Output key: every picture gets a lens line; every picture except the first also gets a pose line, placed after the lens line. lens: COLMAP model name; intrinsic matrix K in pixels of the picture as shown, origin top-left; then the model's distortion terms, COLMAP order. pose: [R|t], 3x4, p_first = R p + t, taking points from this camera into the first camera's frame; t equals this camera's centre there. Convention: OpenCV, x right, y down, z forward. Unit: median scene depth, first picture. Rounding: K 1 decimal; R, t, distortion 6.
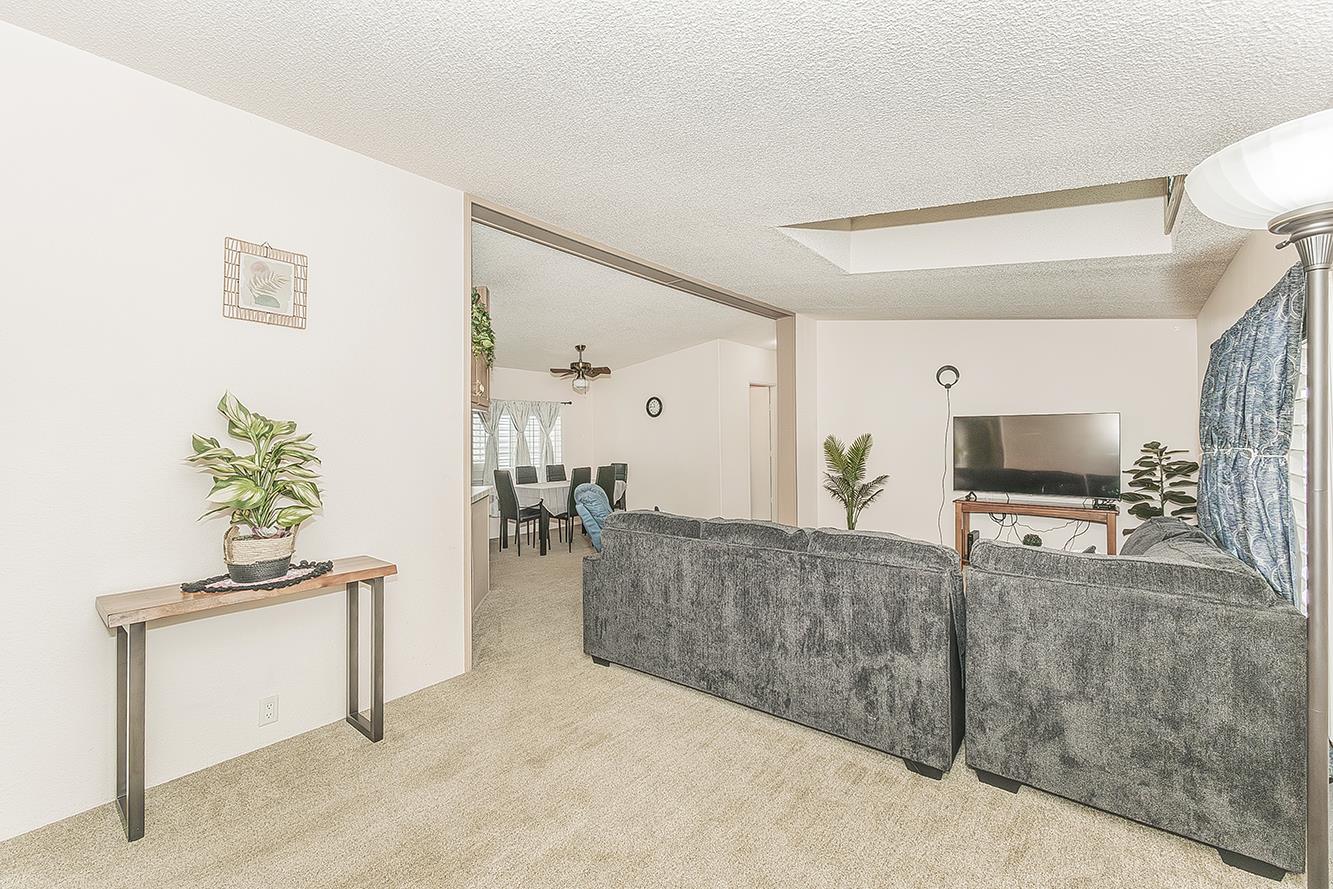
lens RADIAL K [[560.7, 0, 673.7], [0, 560.7, 435.4], [0, 0, 1]] dist [0.004765, 0.000273]
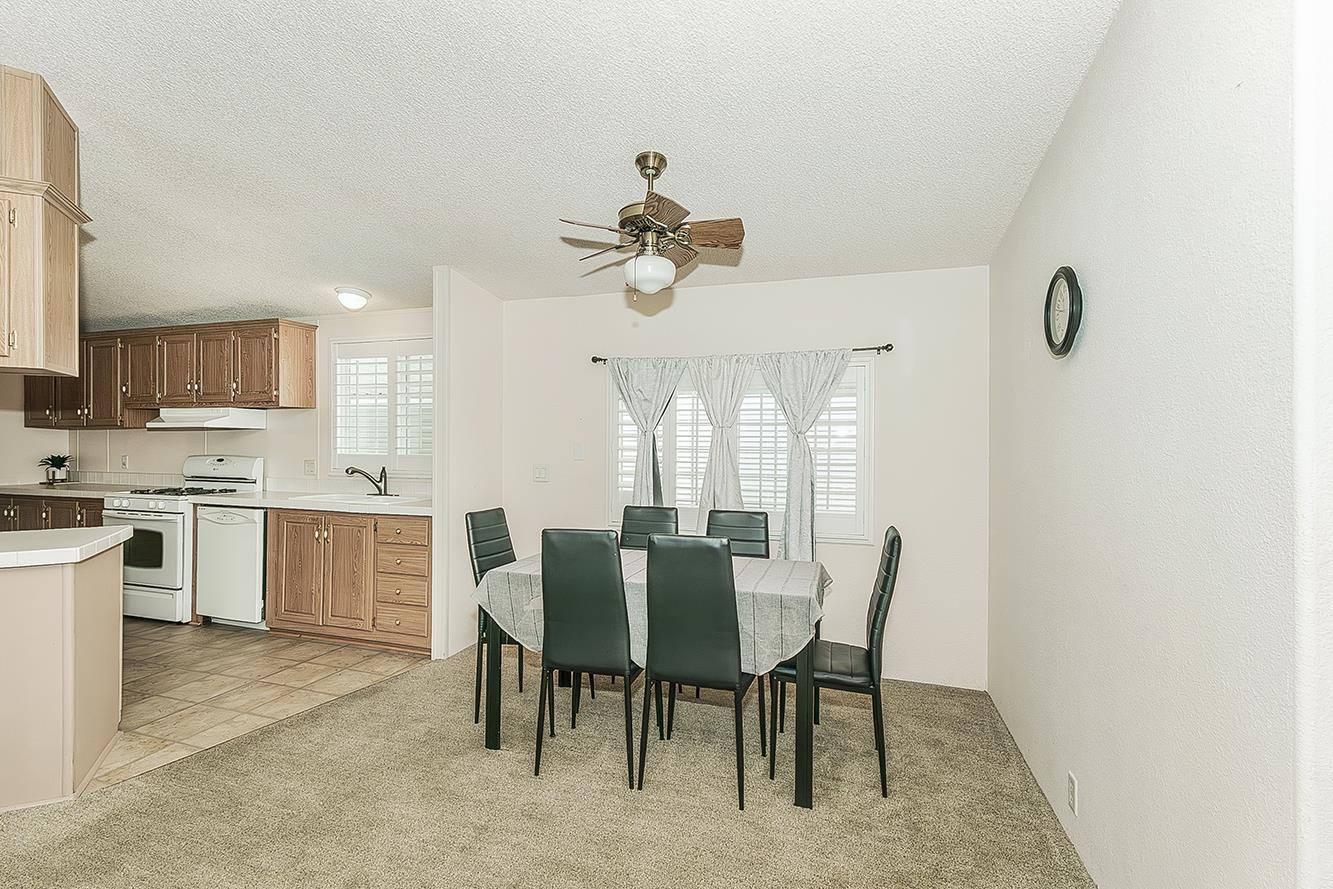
lens RADIAL K [[594.8, 0, 666.5], [0, 594.8, 444.5], [0, 0, 1]] dist [-0.000296, -0.000152]
pose [[0.367849, 0.013479, -0.929788, 0.133883], [-0.002612, 0.999906, 0.013462, 0.000654], [0.929882, -0.002524, 0.367850, 0.775876]]
